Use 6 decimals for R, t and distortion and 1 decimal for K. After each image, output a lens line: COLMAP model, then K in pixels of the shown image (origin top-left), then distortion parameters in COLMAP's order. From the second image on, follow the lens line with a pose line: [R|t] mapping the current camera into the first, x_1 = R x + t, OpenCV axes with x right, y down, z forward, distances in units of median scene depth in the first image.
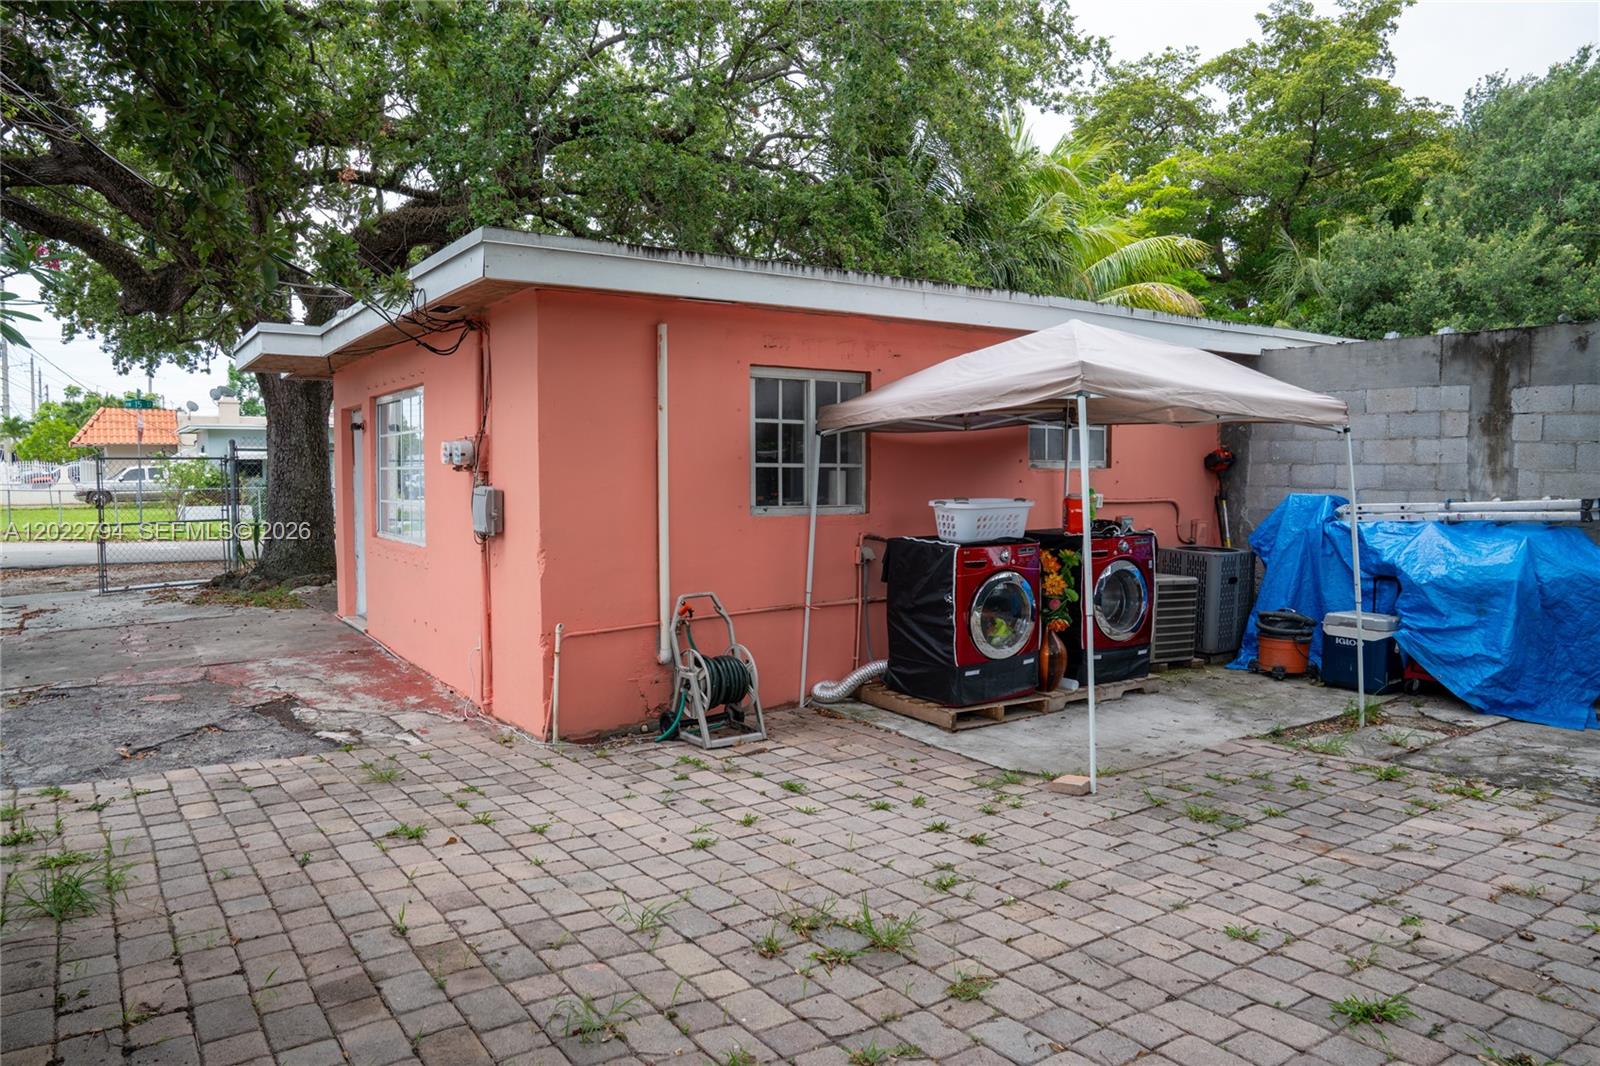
lens RADIAL K [[1102.7, 0, 796.6], [0, 1102.7, 546.6], [0, 0, 1]] dist [-0.119082, 0.084858]
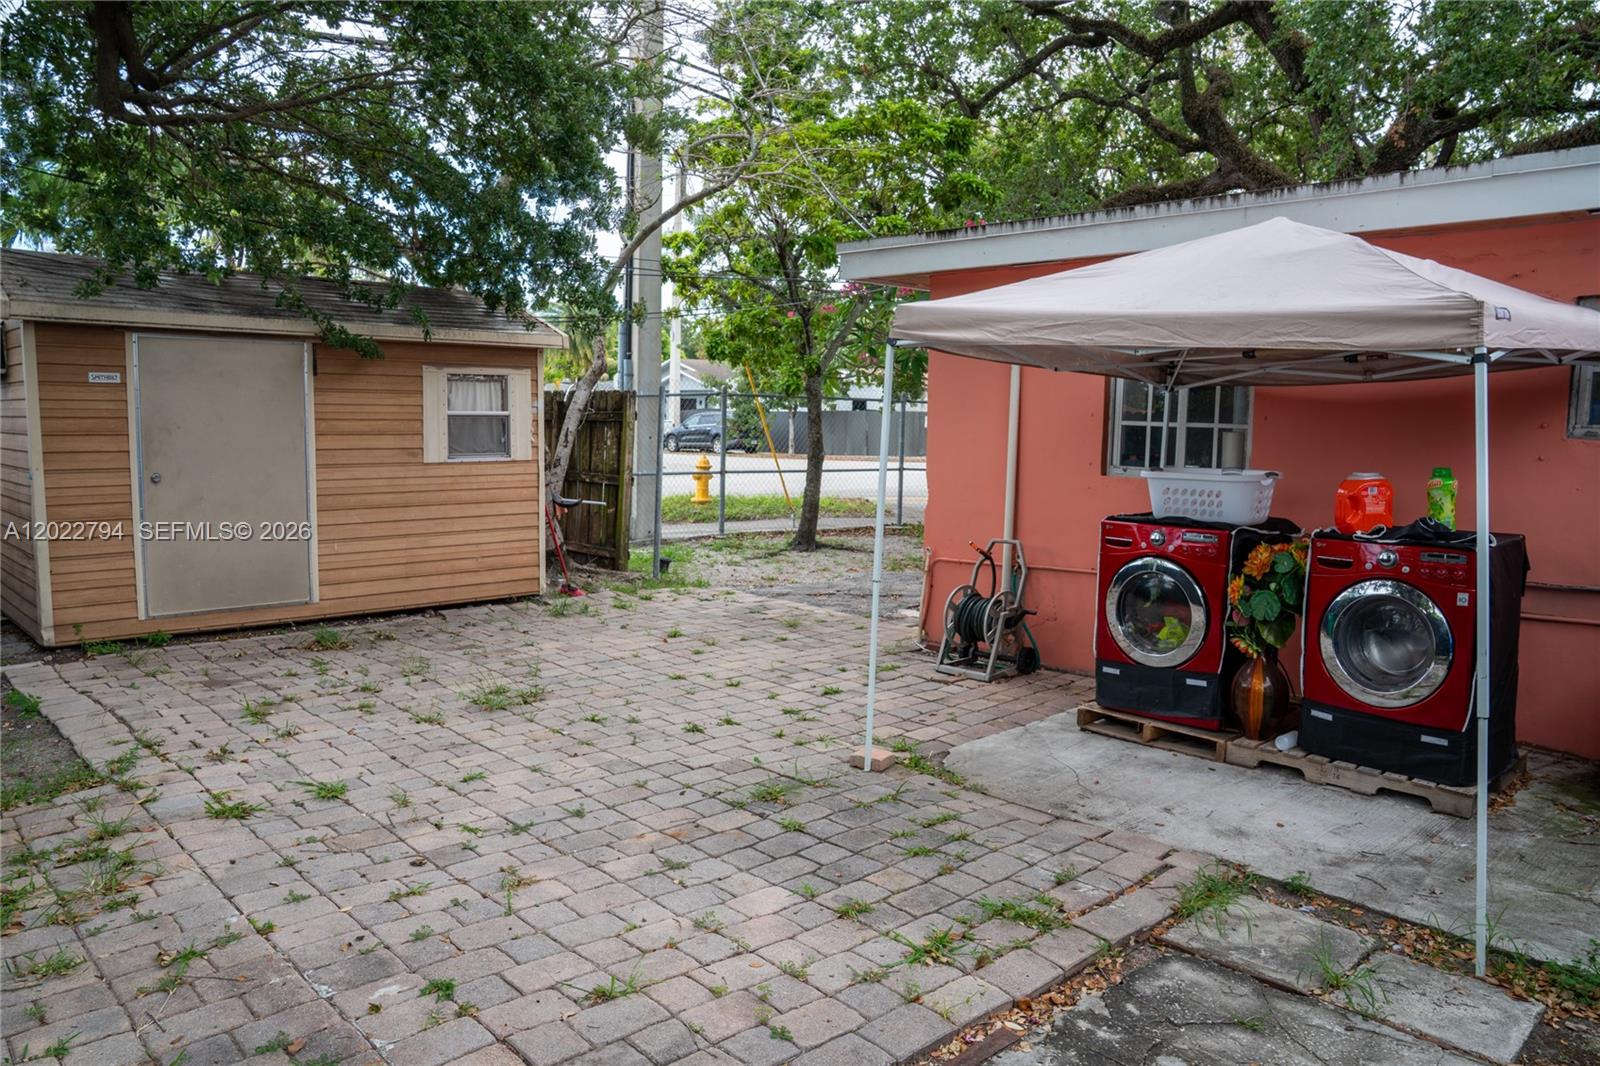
lens RADIAL K [[1102.7, 0, 792.7], [0, 1102.7, 532.6], [0, 0, 1]] dist [-0.119082, 0.084858]
pose [[0.165063, 0.108317, -0.980317, 0.872153], [-0.086812, 0.991689, 0.094957, -0.045184], [0.982455, 0.069430, 0.173094, 0.570815]]
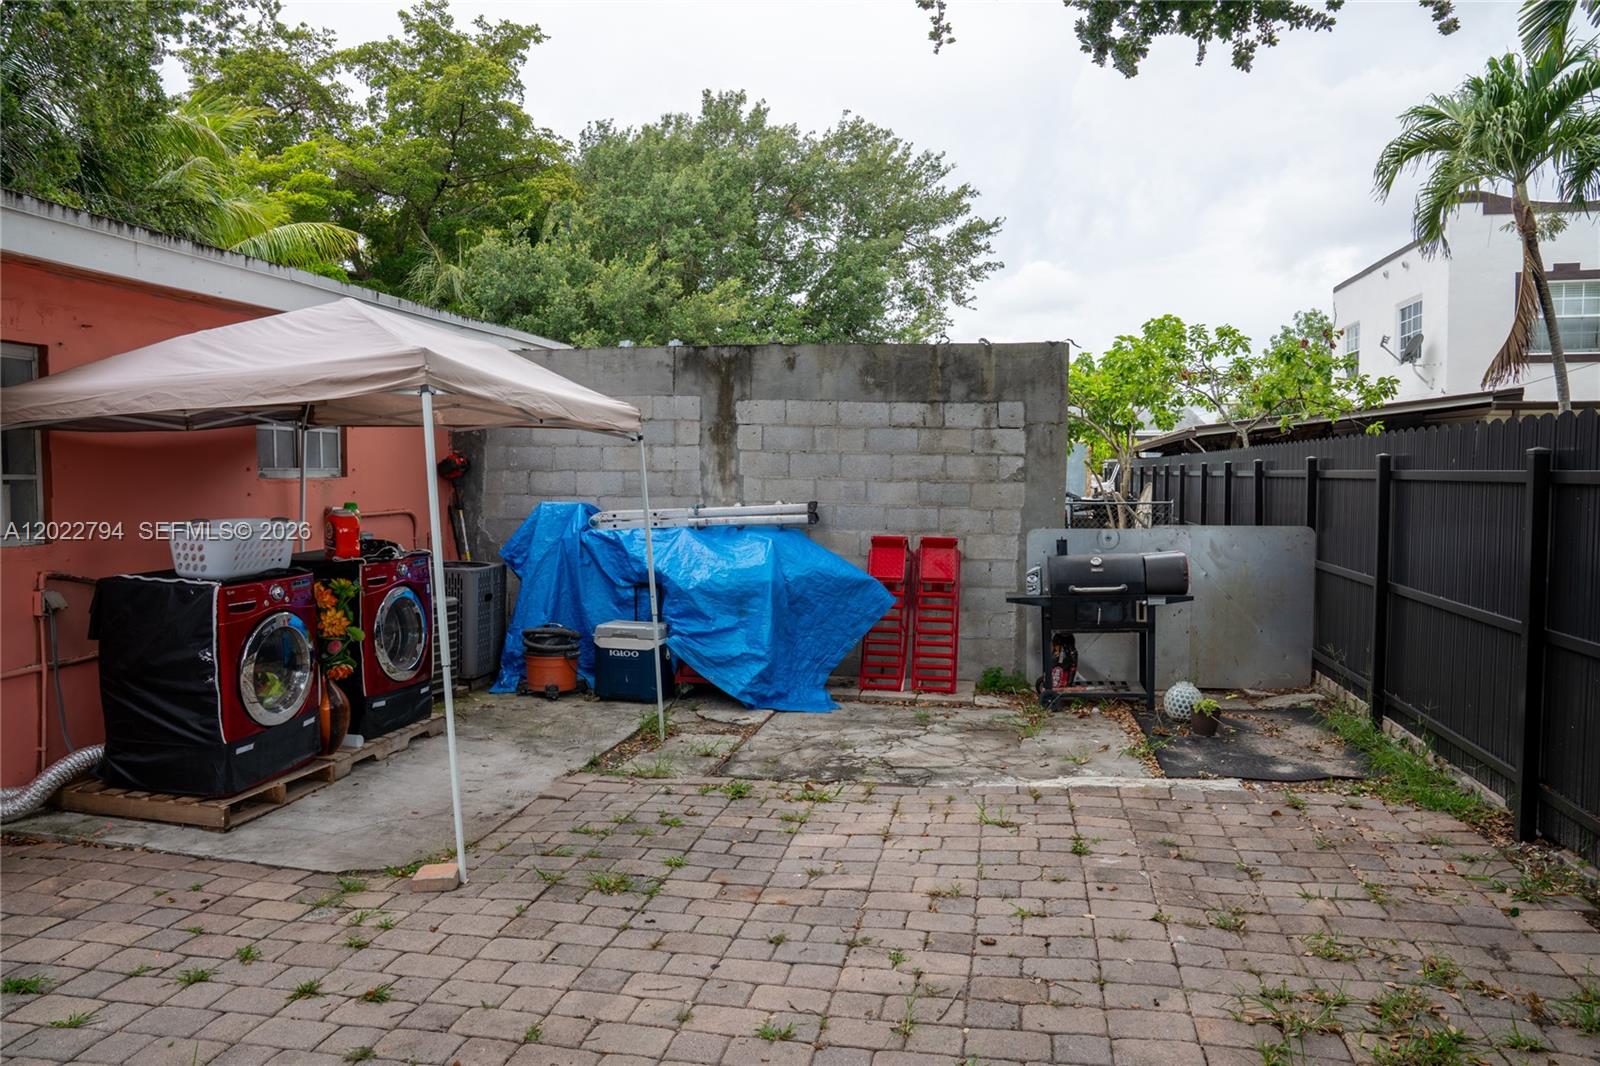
lens RADIAL K [[1102.7, 0, 793.7], [0, 1102.7, 537.1], [0, 0, 1]] dist [-0.119082, 0.084858]
pose [[0.710090, -0.038251, 0.703071, -0.082101], [0.045494, 0.998929, 0.008399, -0.019749], [-0.702639, 0.026022, 0.711070, 0.185716]]
